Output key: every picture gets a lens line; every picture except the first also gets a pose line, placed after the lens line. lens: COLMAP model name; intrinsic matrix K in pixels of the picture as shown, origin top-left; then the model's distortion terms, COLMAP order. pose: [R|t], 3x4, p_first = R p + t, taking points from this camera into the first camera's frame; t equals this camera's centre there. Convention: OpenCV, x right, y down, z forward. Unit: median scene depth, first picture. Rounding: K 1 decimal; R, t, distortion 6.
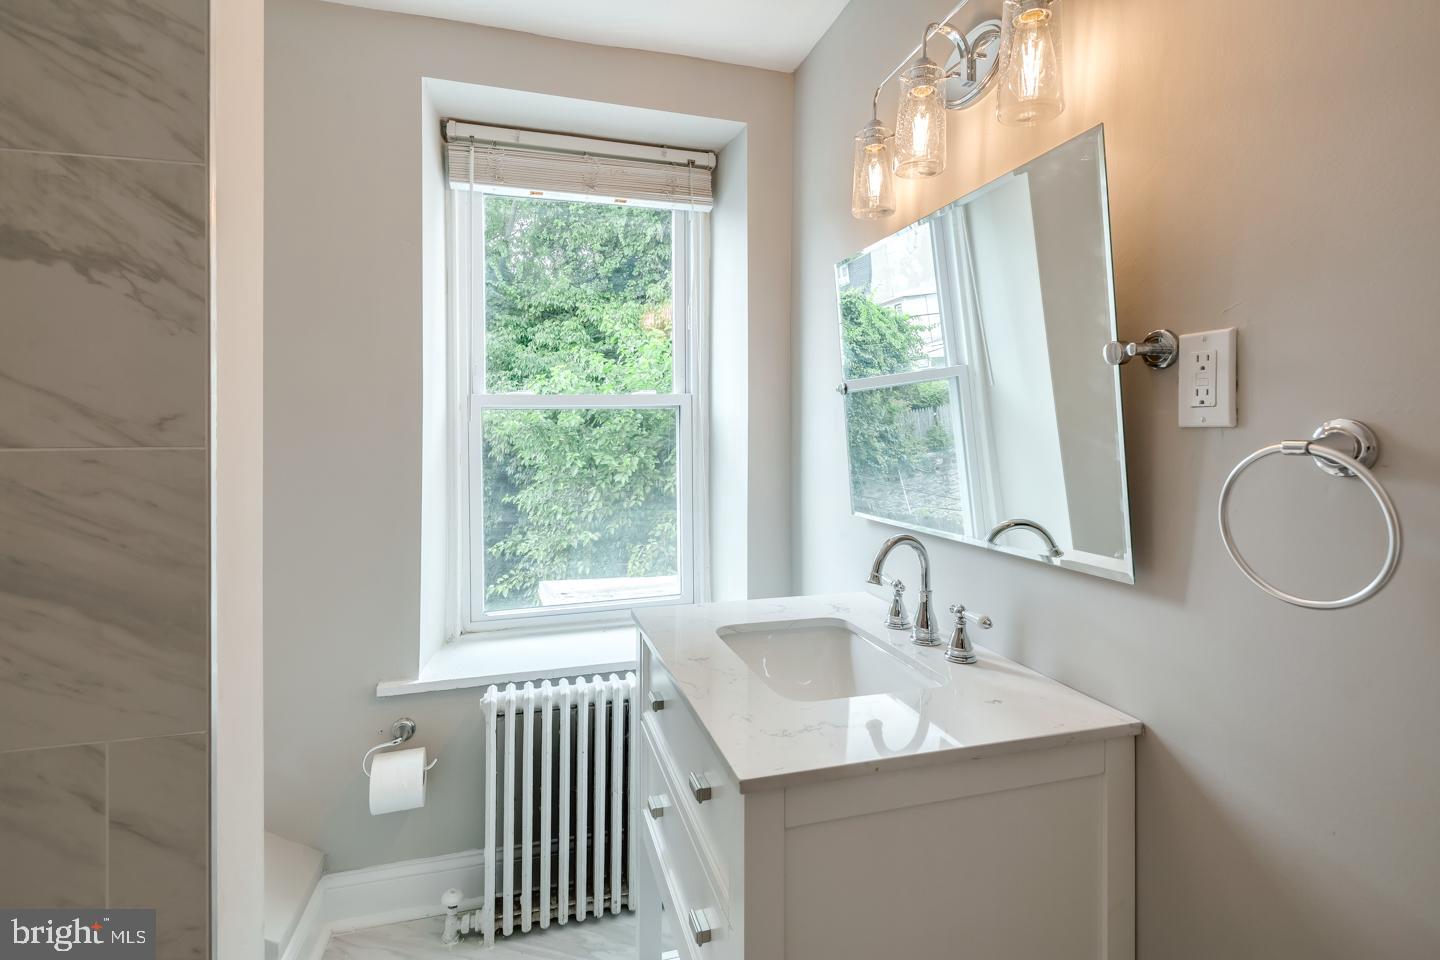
lens RADIAL K [[687.7, 0, 713.1], [0, 687.7, 424.8], [0, 0, 1]] dist [0.000522, -0.000543]
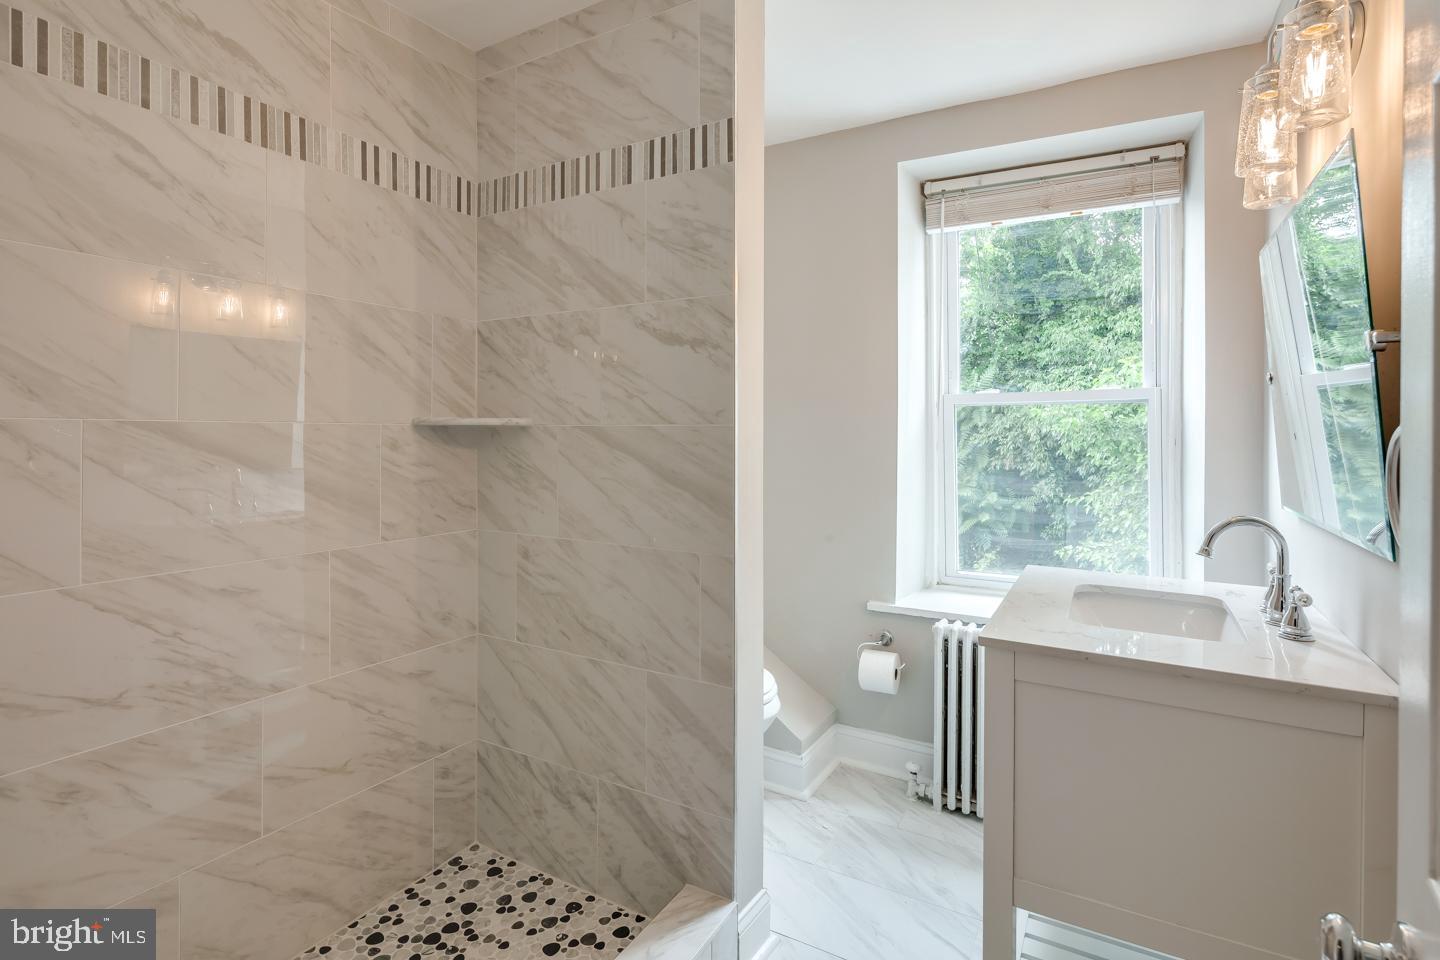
lens RADIAL K [[687.7, 0, 725.2], [0, 687.7, 427.6], [0, 0, 1]] dist [0.000522, -0.000543]
pose [[0.712953, 0.005886, -0.701187, 0.284462], [-0.001315, 0.999974, 0.007056, 0.009865], [0.701211, -0.004108, 0.712942, -0.207917]]
